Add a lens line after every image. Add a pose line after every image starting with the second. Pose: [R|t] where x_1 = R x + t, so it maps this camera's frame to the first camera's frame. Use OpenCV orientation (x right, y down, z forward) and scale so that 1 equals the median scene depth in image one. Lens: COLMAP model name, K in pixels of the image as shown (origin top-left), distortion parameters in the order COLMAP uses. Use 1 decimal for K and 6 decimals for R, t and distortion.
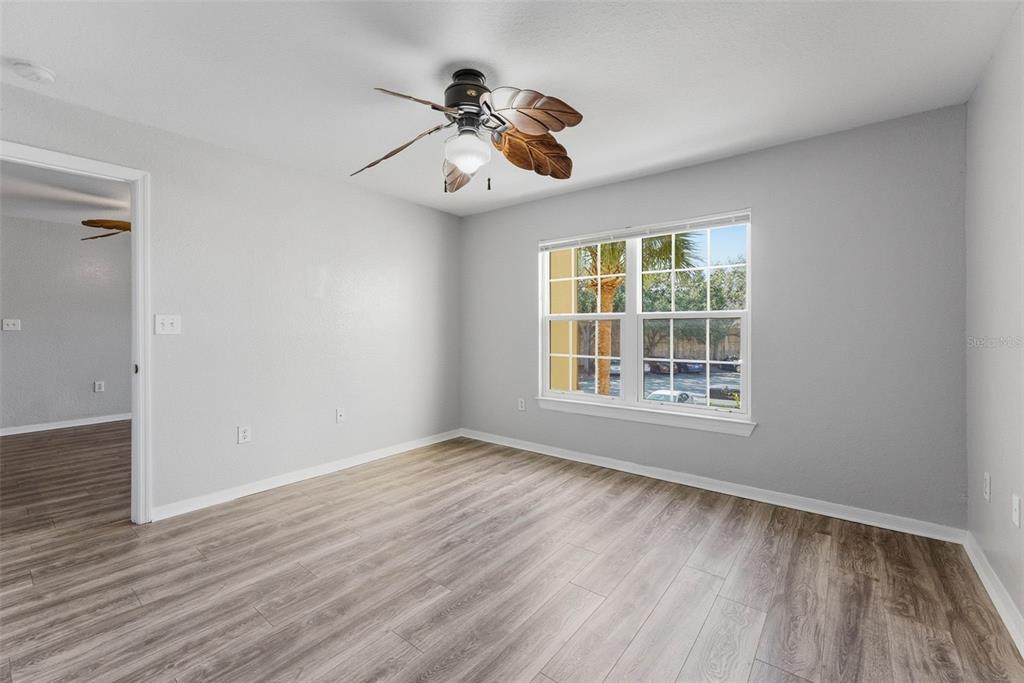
lens RADIAL K [[423.5, 0, 514.8], [0, 423.5, 332.9], [0, 0, 1]] dist [-0.004669, 0.000642]
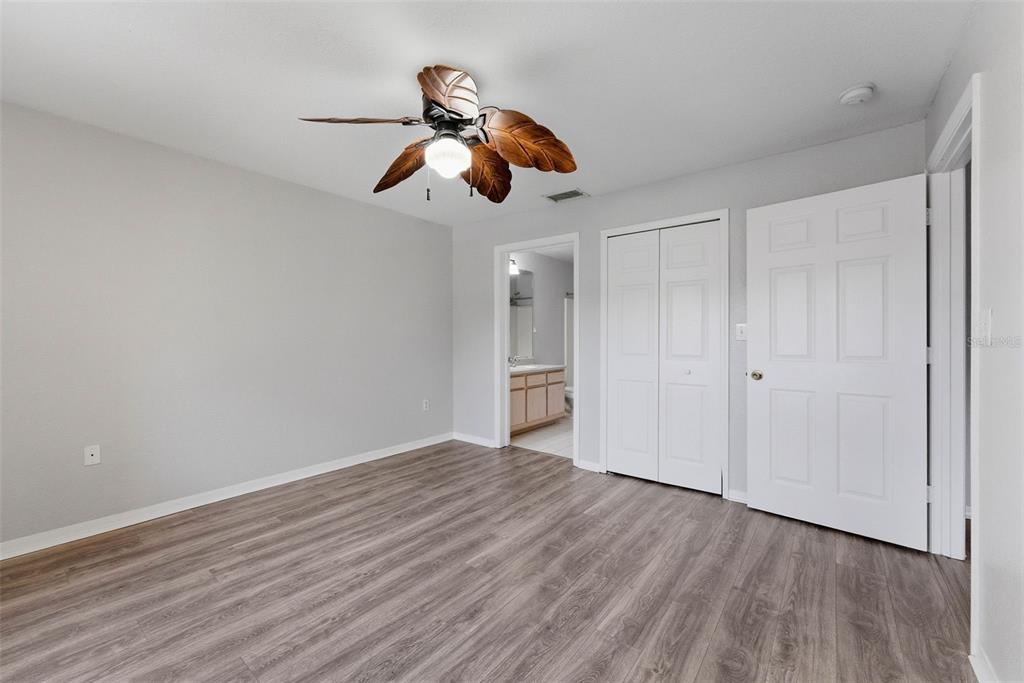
lens RADIAL K [[413.5, 0, 516.8], [0, 413.5, 337.9], [0, 0, 1]] dist [-0.006721, 0.001108]
pose [[-0.999990, -0.000134, -0.004413, -0.208598], [-0.000179, 0.999947, 0.010316, -0.011203], [0.004411, 0.010317, -0.999937, 1.547299]]
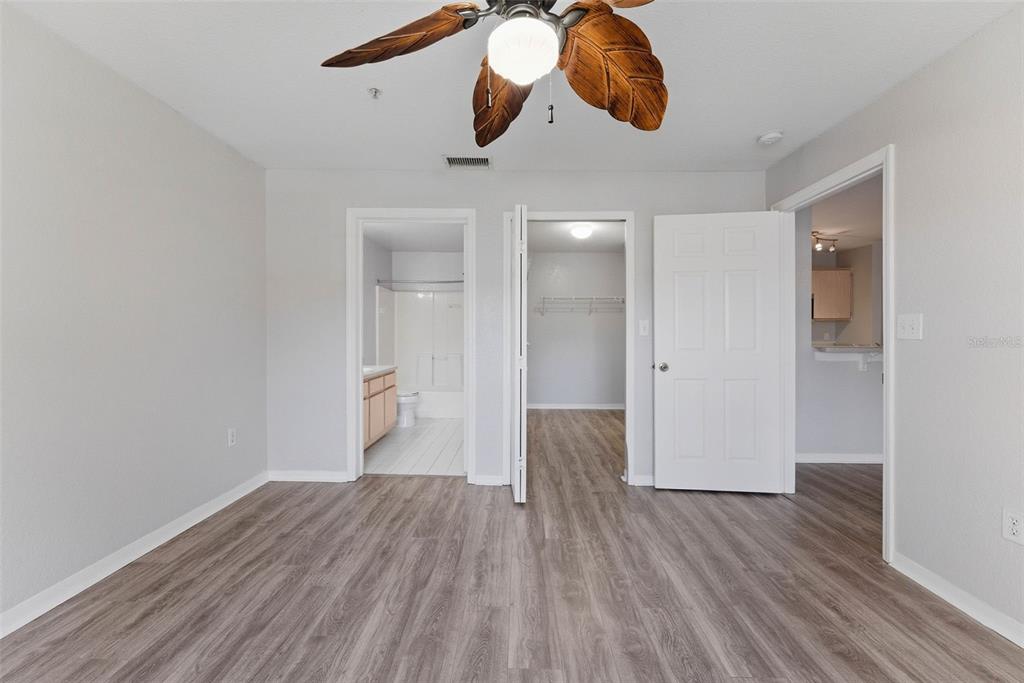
lens RADIAL K [[413.5, 0, 515.0], [0, 413.5, 337.6], [0, 0, 1]] dist [-0.006721, 0.001108]
pose [[-0.795193, 0.005916, -0.606328, 0.216525], [-0.008408, 0.999749, 0.020782, -0.010946], [0.606298, 0.021624, -0.794943, 1.165807]]
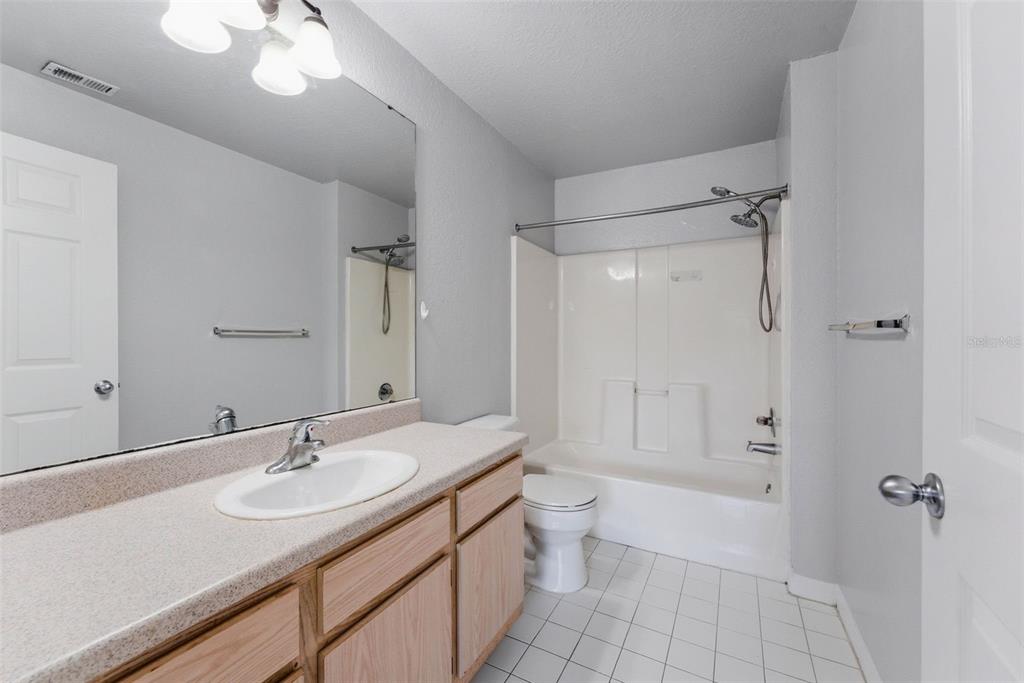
lens RADIAL K [[413.5, 0, 518.5], [0, 413.5, 342.4], [0, 0, 1]] dist [-0.006721, 0.001108]
pose [[-0.983487, 0.003591, -0.180946, -0.348864], [0.000226, 0.999827, 0.018615, 0.009109], [0.180981, 0.018267, -0.983317, 0.002710]]
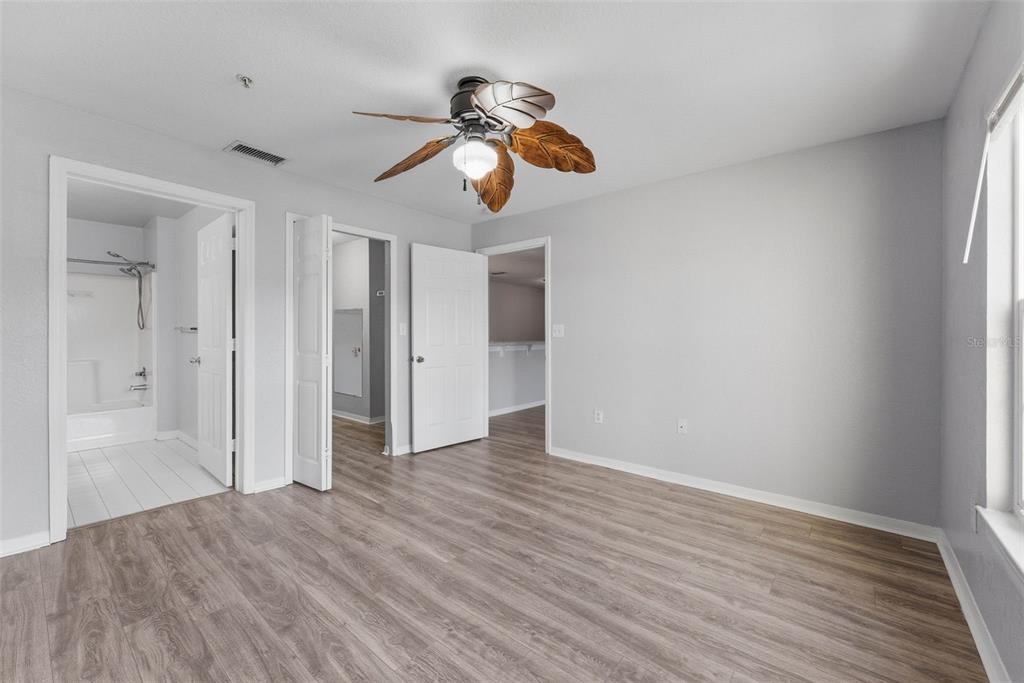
lens RADIAL K [[413.5, 0, 510.3], [0, 413.5, 333.5], [0, 0, 1]] dist [-0.006721, 0.001108]
pose [[-0.027343, -0.000423, -0.999626, 0.698700], [-0.016279, 0.999867, 0.000022, -0.007663], [0.999494, 0.016274, -0.027346, 0.870845]]
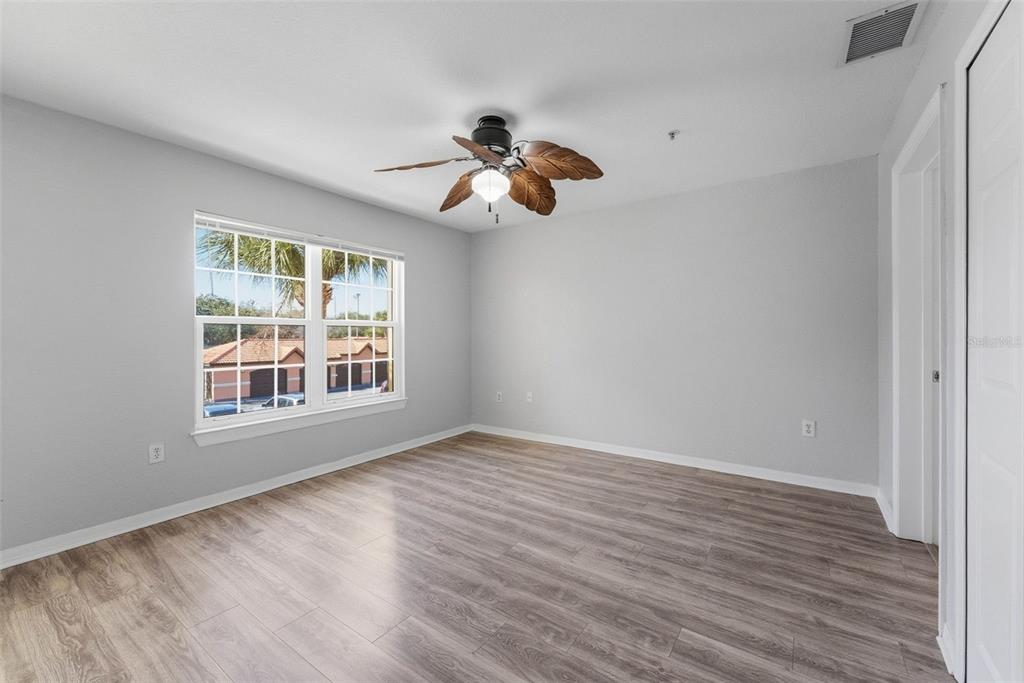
lens RADIAL K [[413.5, 0, 506.1], [0, 413.5, 333.5], [0, 0, 1]] dist [-0.006721, 0.001108]
pose [[-0.040588, 0.002505, 0.999173, -1.001577], [0.013840, 0.999902, -0.001945, -0.006179], [-0.999080, 0.013750, -0.040619, 0.786289]]
